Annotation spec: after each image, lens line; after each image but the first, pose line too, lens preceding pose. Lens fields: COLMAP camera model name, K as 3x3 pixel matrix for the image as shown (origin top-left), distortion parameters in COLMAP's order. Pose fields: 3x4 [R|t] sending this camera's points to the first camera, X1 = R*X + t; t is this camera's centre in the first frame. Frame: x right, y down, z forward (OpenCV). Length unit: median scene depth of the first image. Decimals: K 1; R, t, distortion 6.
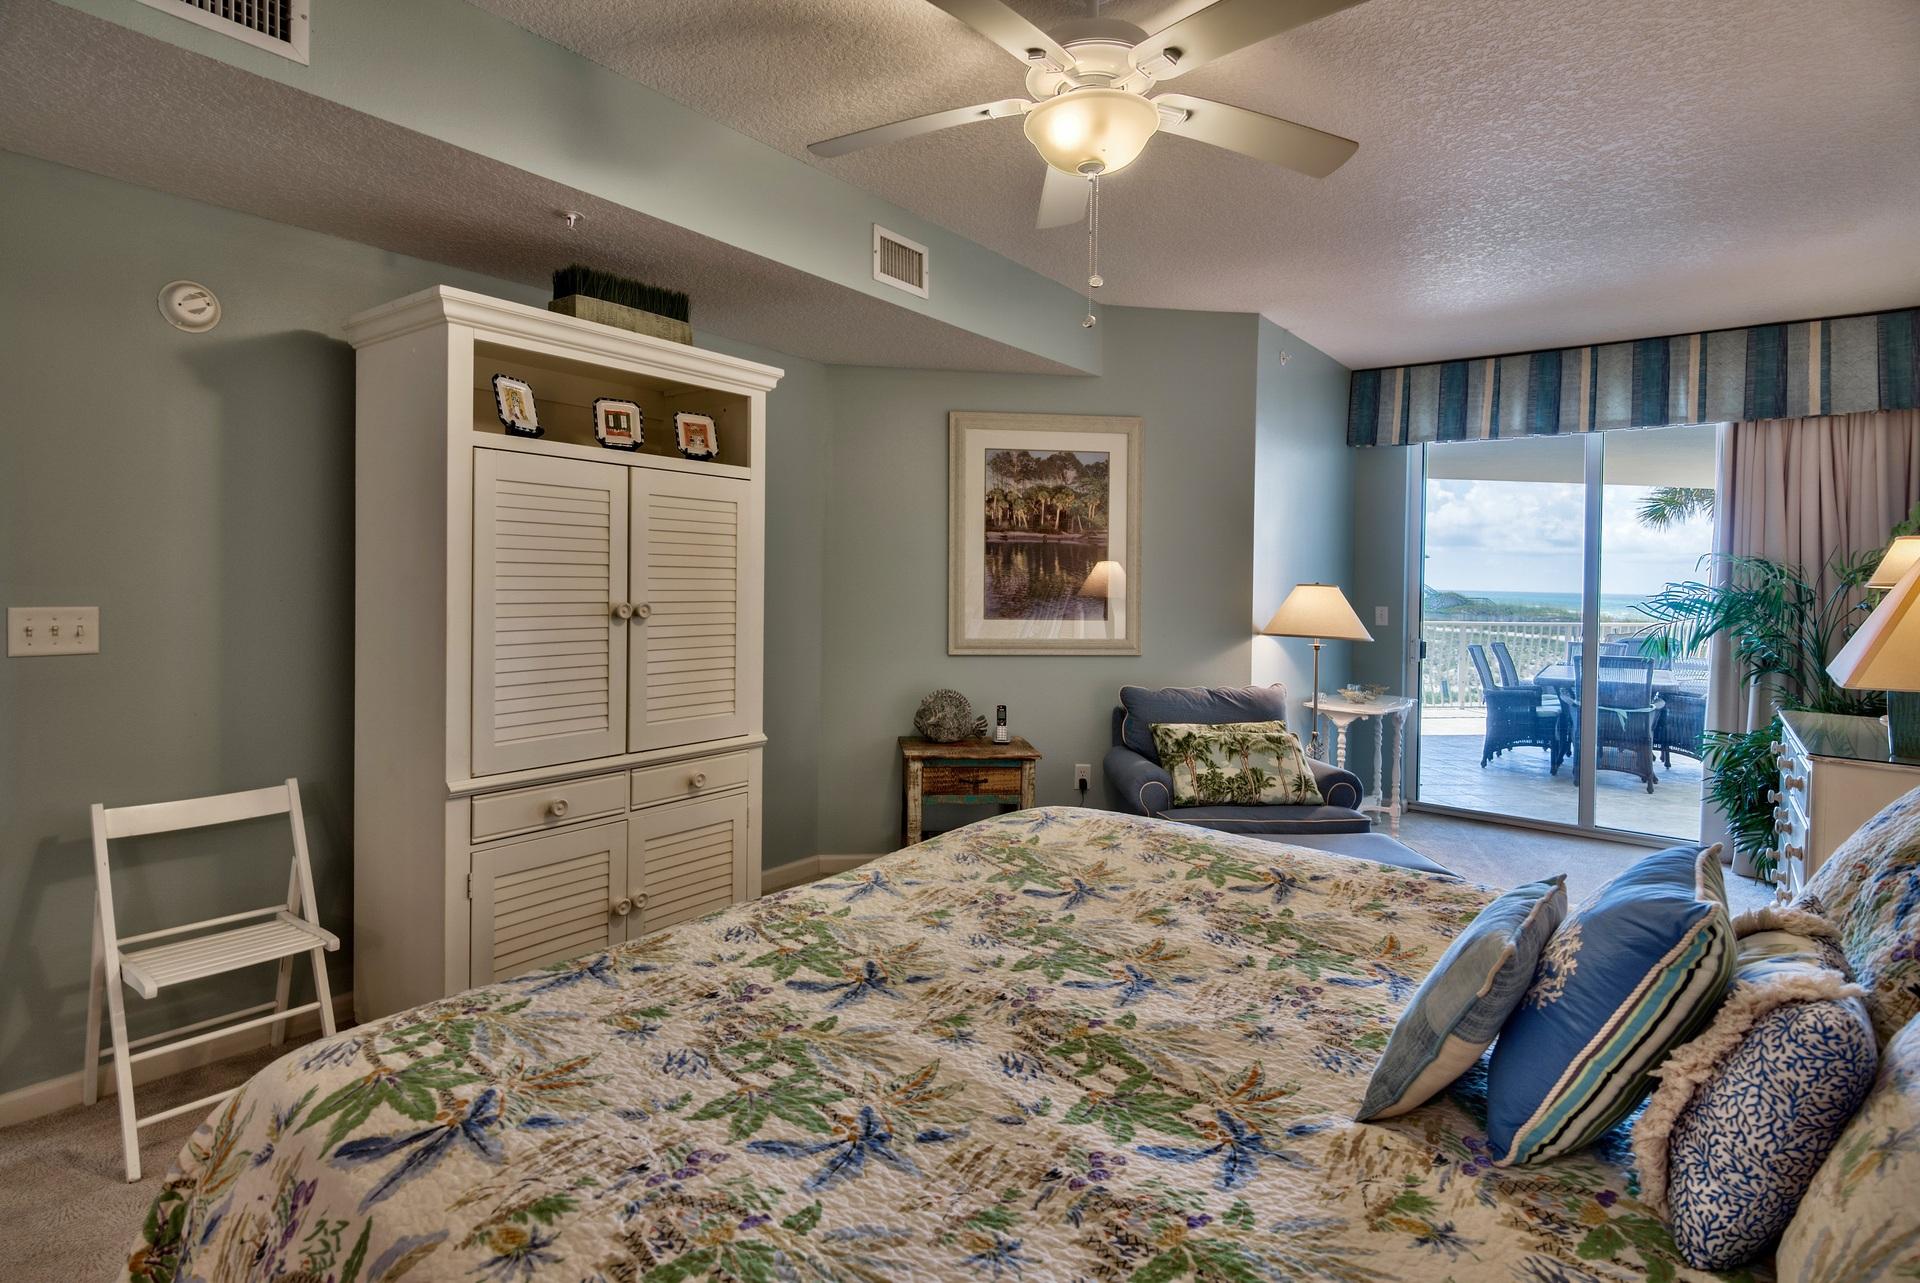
lens RADIAL K [[1018.0, 0, 1036.9], [0, 1018.0, 575.3], [0, 0, 1]] dist [-0.001484, -0.000047]
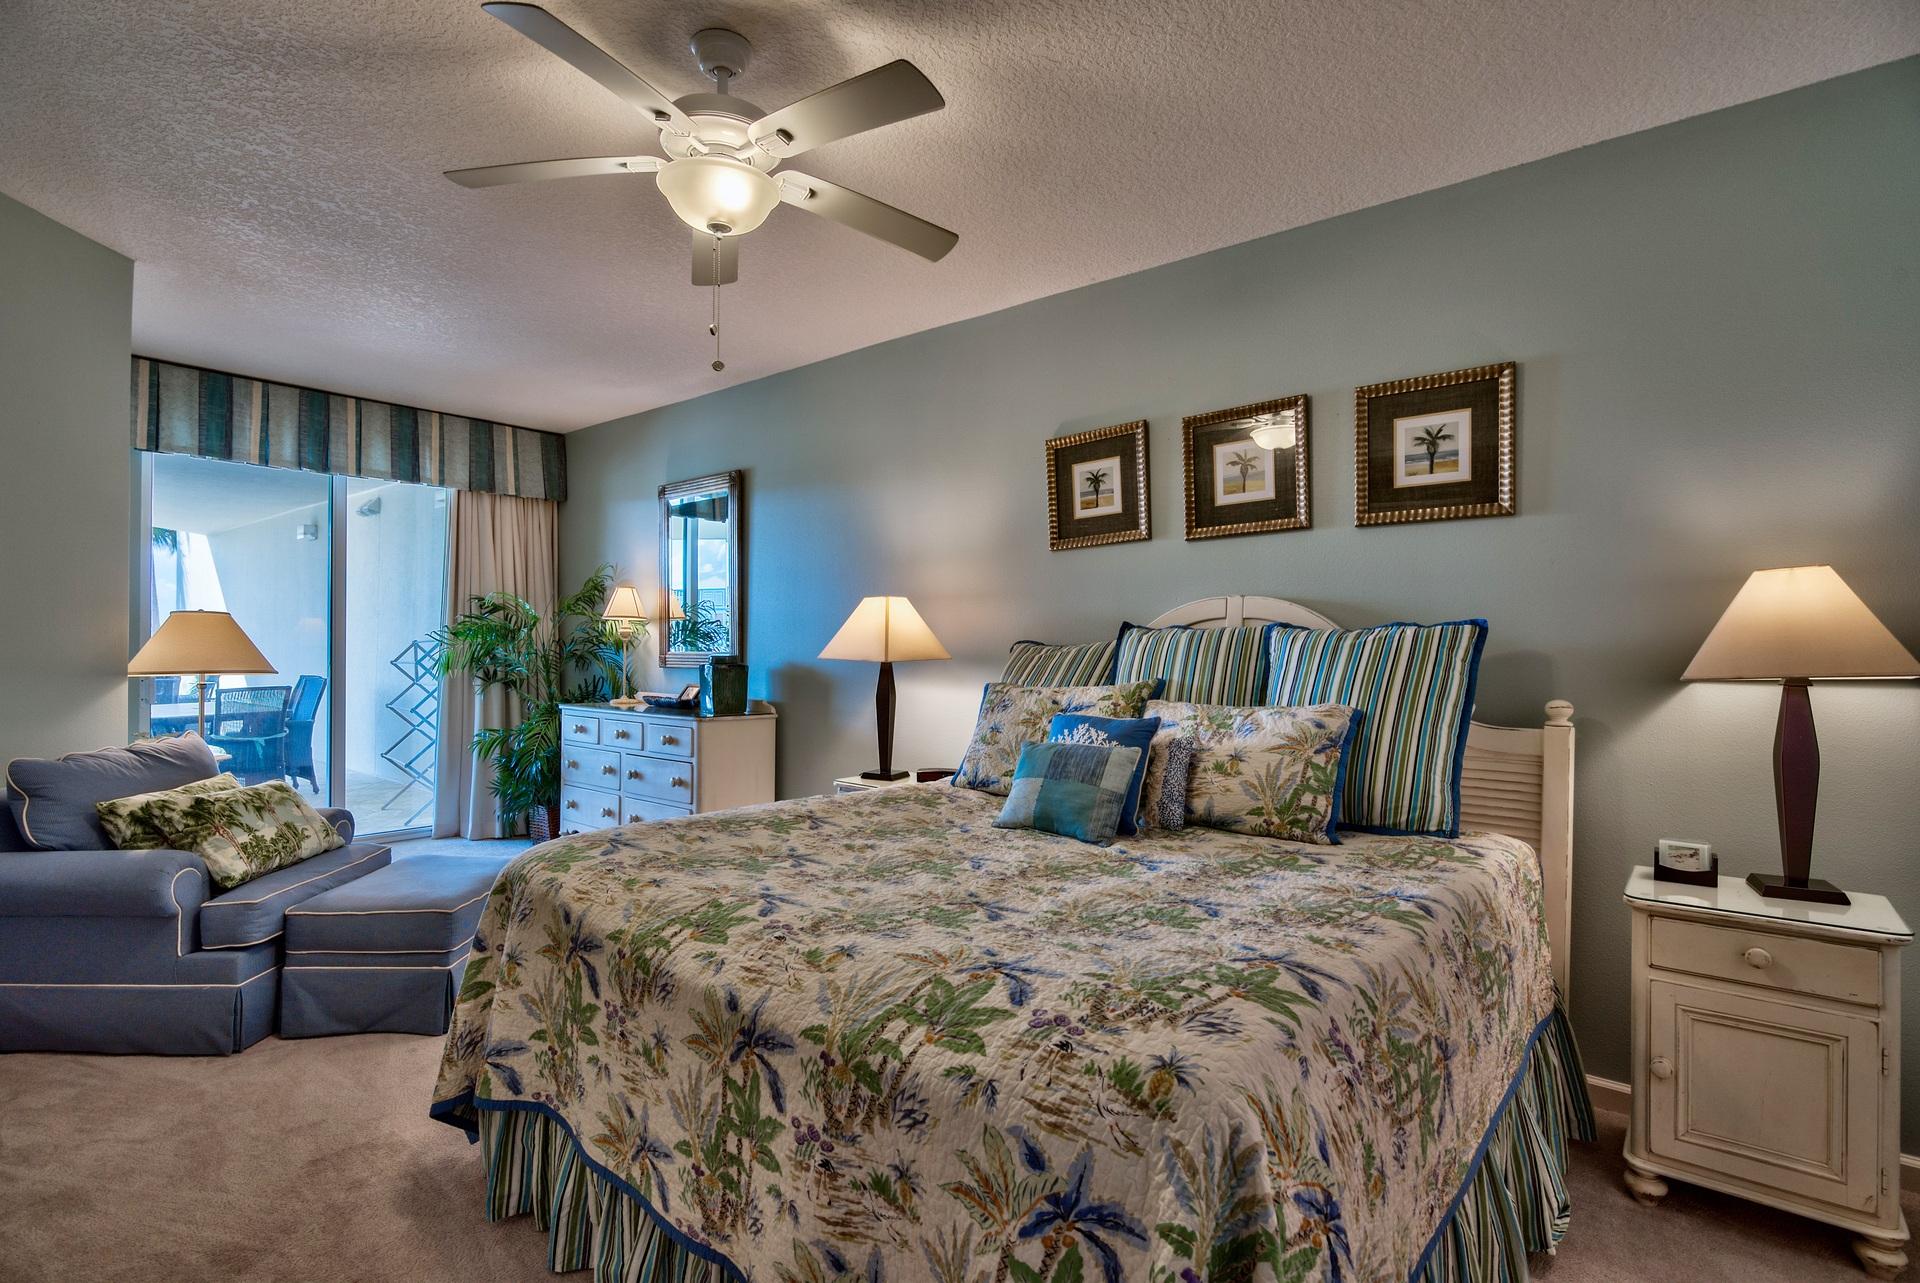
lens RADIAL K [[936.2, 0, 950.7], [0, 936.2, 626.6], [0, 0, 1]] dist [-0.001662, 0.000574]
pose [[0.023089, 0.000069, 0.999733, -0.492566], [-0.008328, 0.999965, 0.000123, 0.016735], [-0.999699, -0.008329, 0.023089, 0.368670]]
